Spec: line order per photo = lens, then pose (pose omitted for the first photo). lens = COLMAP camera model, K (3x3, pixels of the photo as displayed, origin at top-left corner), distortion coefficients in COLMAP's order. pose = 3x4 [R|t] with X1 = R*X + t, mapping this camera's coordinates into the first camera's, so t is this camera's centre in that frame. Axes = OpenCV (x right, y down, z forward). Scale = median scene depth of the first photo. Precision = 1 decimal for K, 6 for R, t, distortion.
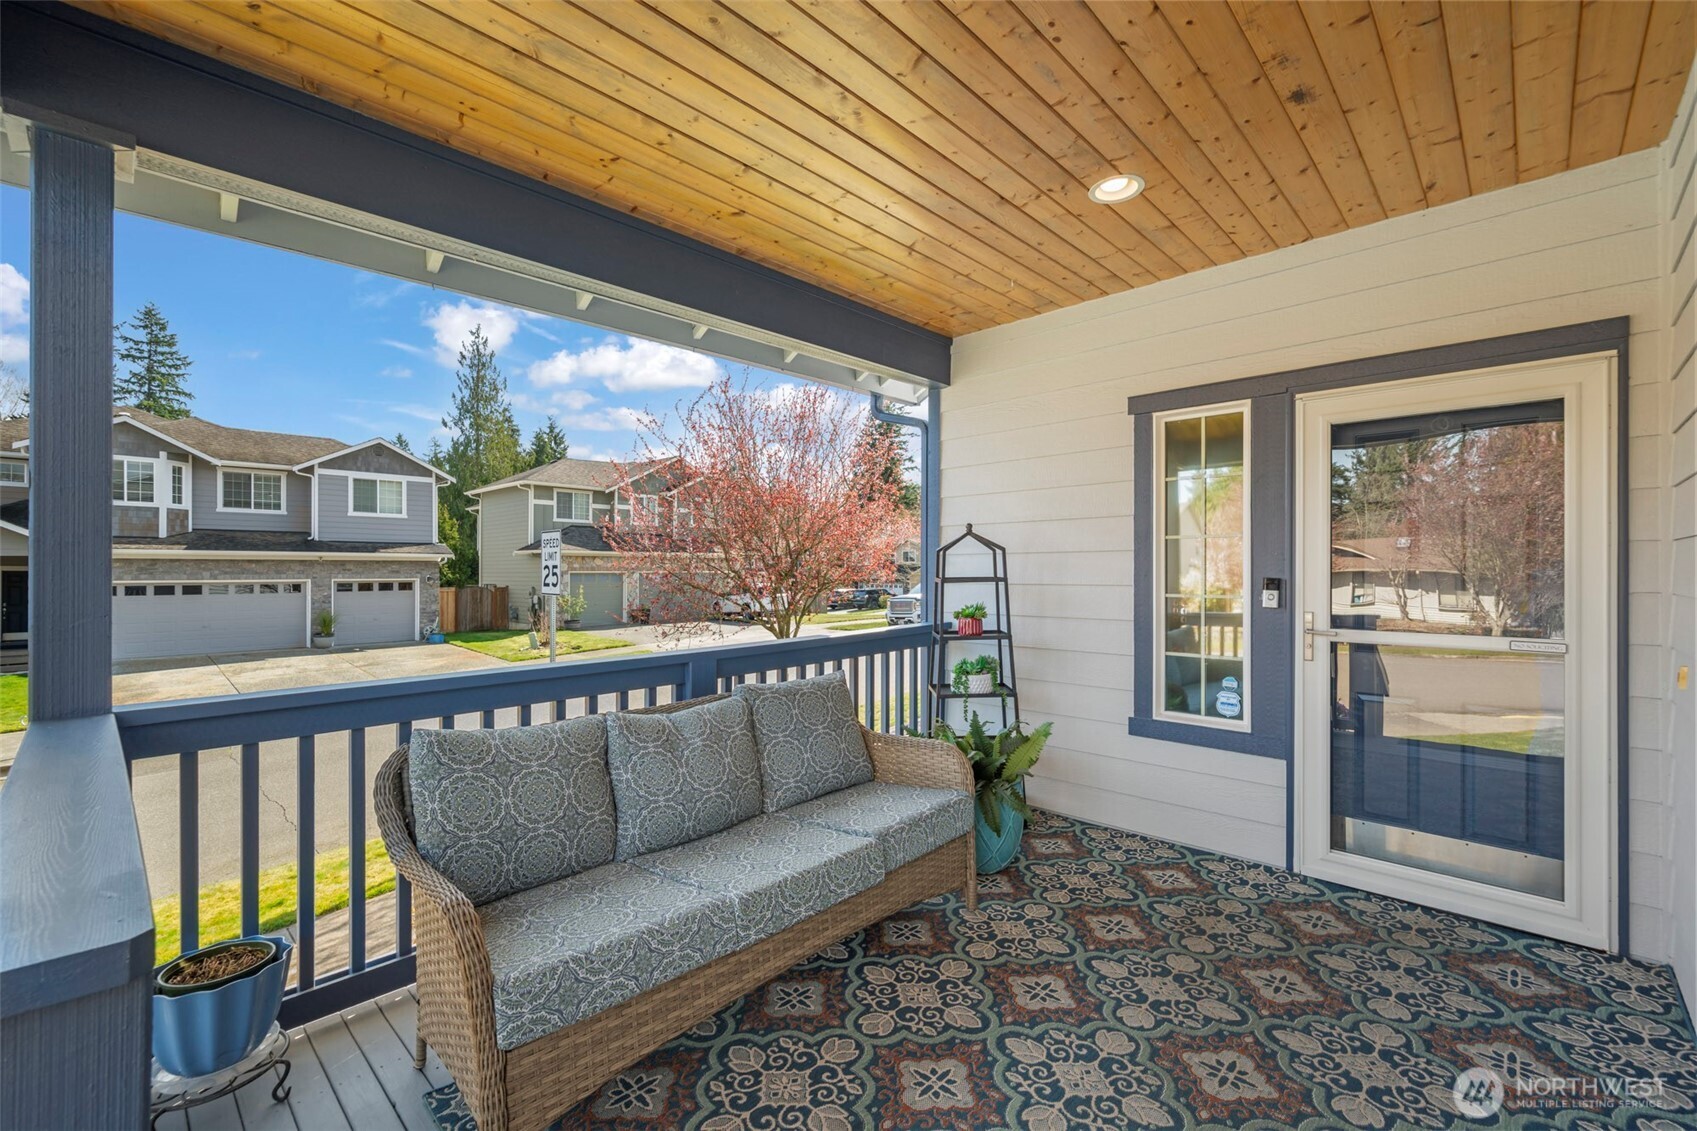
lens RADIAL K [[725.9, 0, 848.5], [0, 725.9, 565.5], [0, 0, 1]] dist [0.003213, 0.000136]
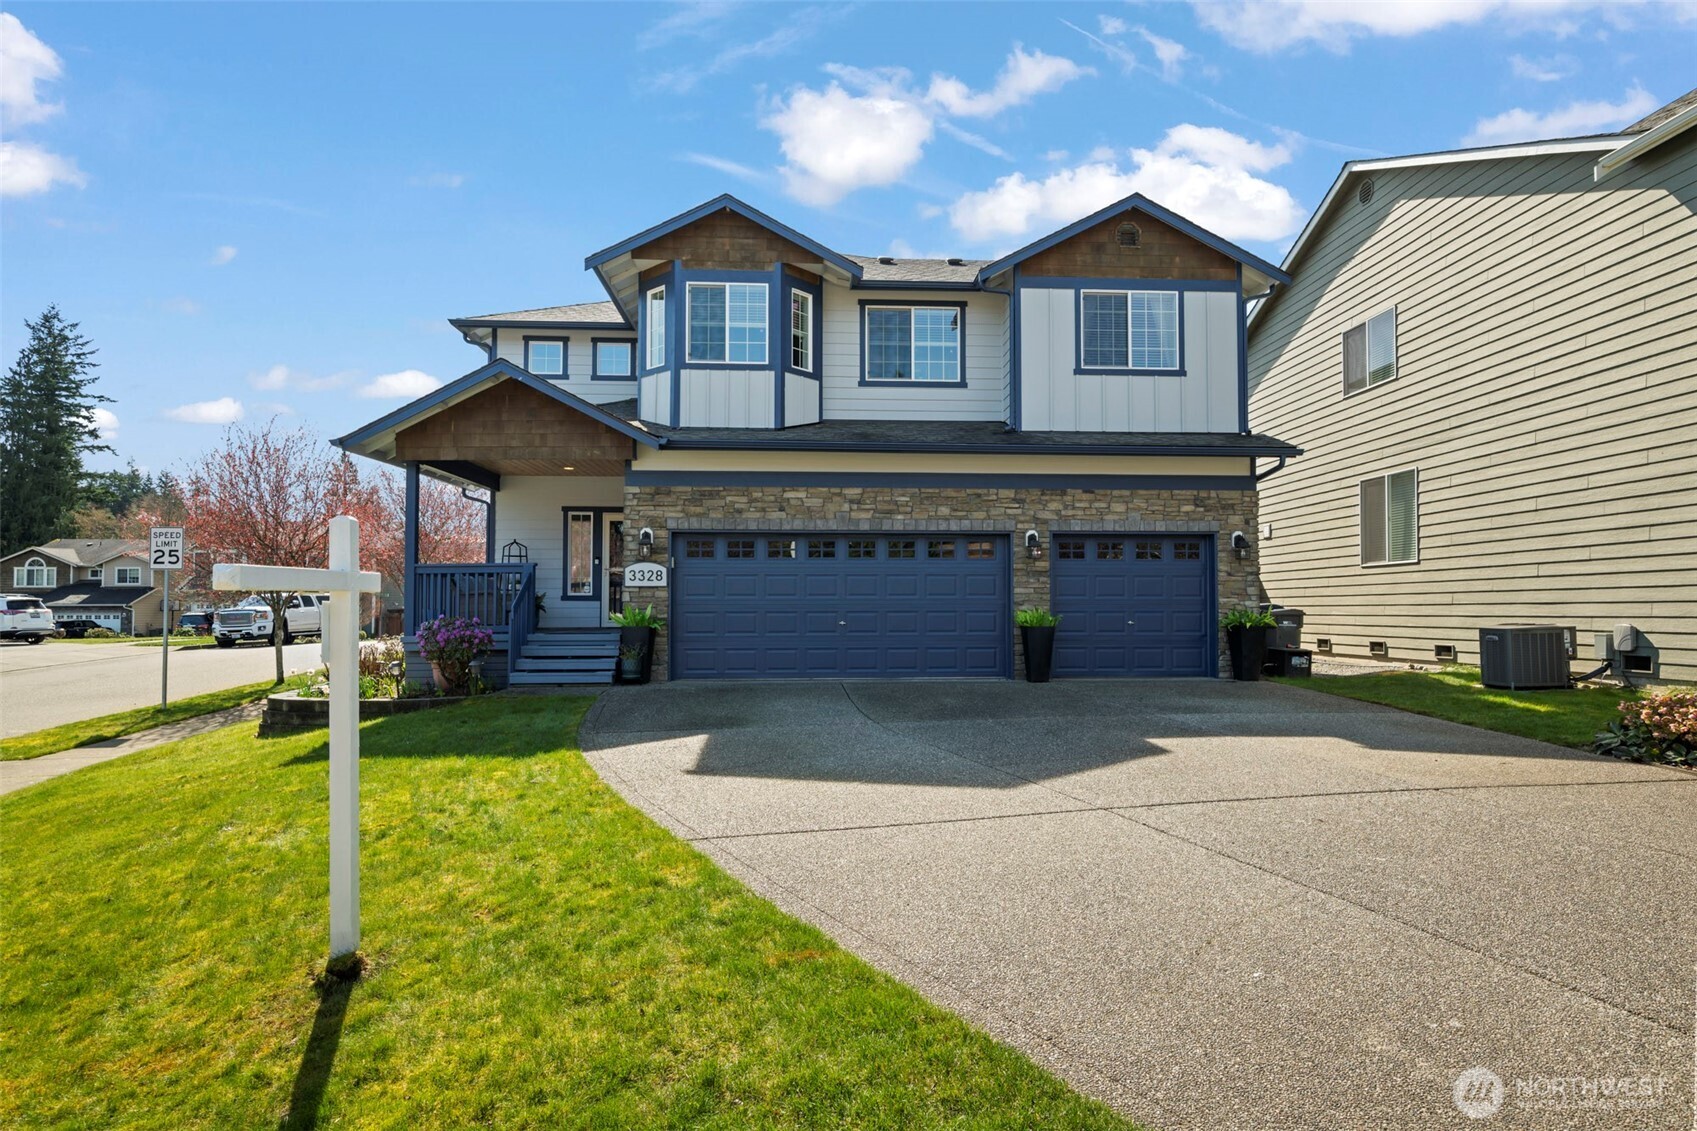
lens RADIAL K [[932.6, 0, 854.0], [0, 932.6, 590.2], [0, 0, 1]] dist [0.000626, 0.000740]
pose [[0.681982, 0.017509, 0.731159, -0.292313], [-0.007071, 0.999825, -0.017348, 0.036994], [-0.731335, 0.006661, 0.681986, -0.468724]]
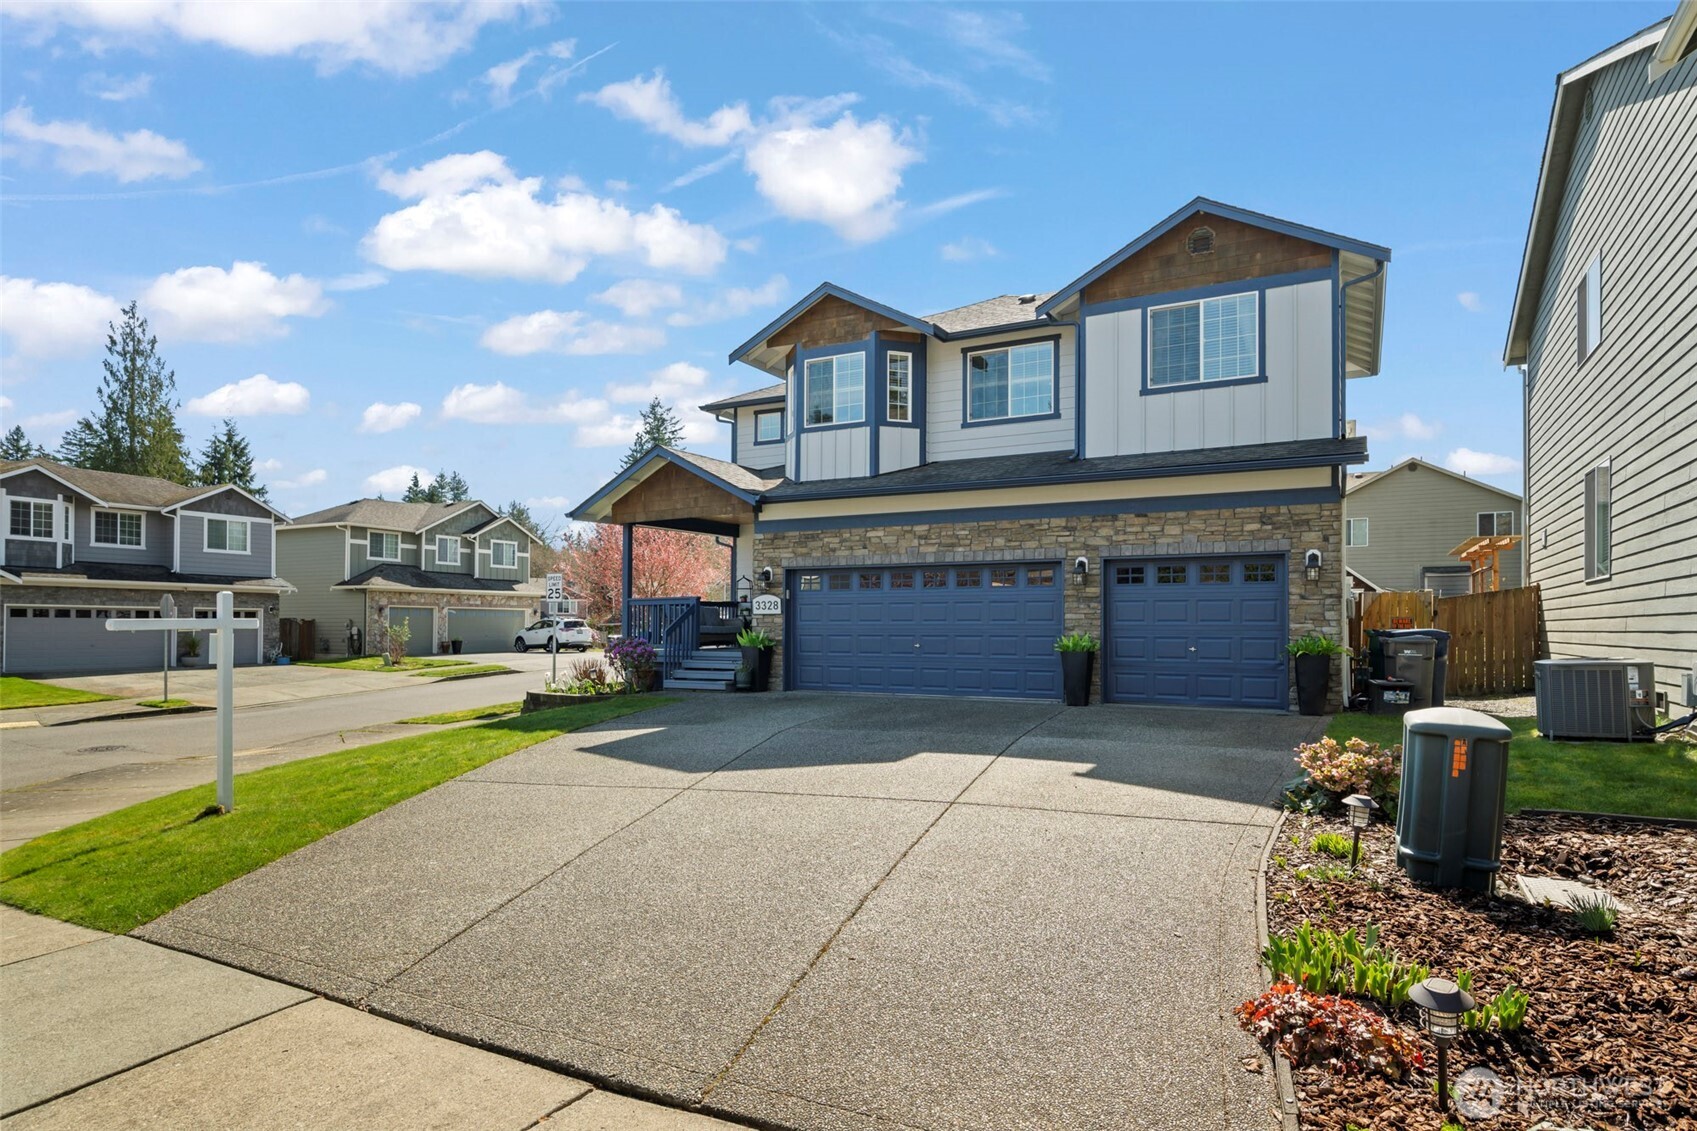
lens RADIAL K [[946.5, 0, 850.6], [0, 946.5, 621.2], [0, 0, 1]] dist [0.000460, -0.000115]
pose [[0.963764, 0.006583, 0.266677, -0.106326], [-0.007081, 0.999975, 0.000908, 0.030462], [-0.266664, -0.002764, 0.963786, -0.679459]]
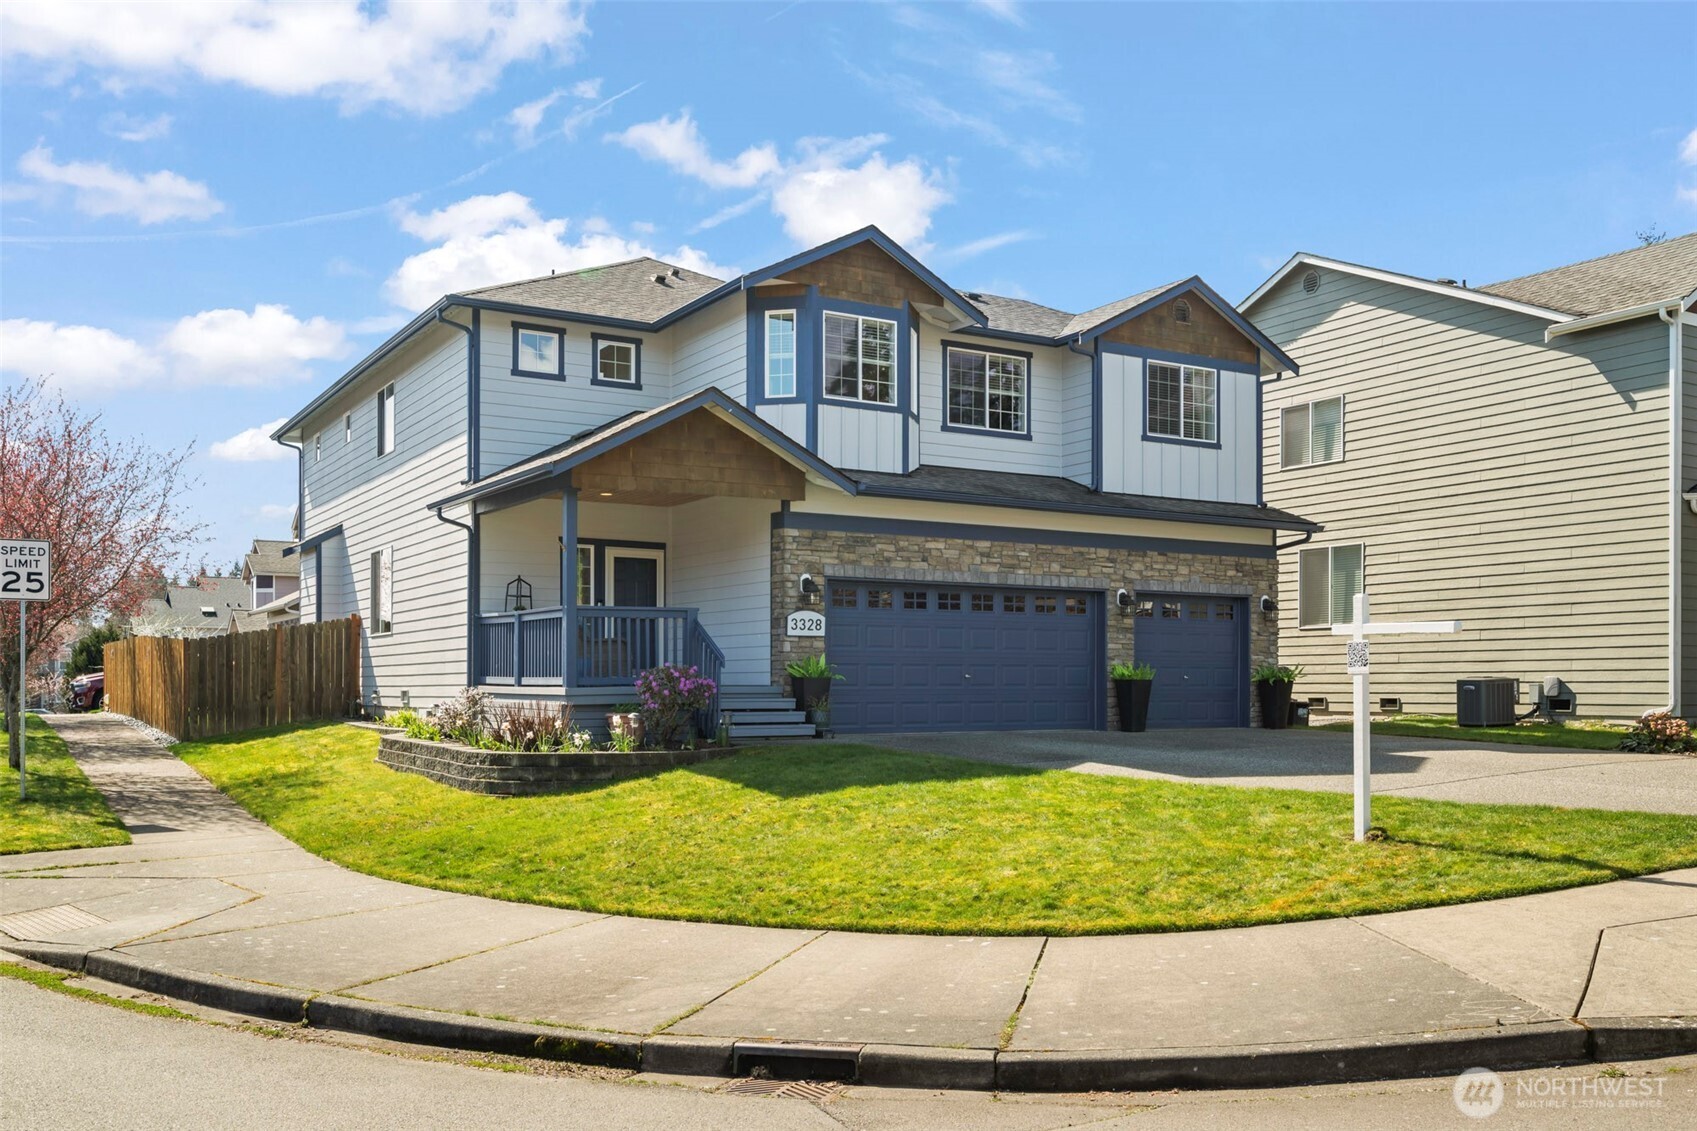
lens RADIAL K [[1489.7, 0, 850.1], [0, 1489.7, 697.4], [0, 0, 1]] dist [0.006397, -0.000314]
pose [[0.263396, -0.004234, 0.964678, -0.751477], [-0.009367, 0.999932, 0.006946, 0.053703], [-0.964642, -0.010866, 0.263338, -0.254265]]
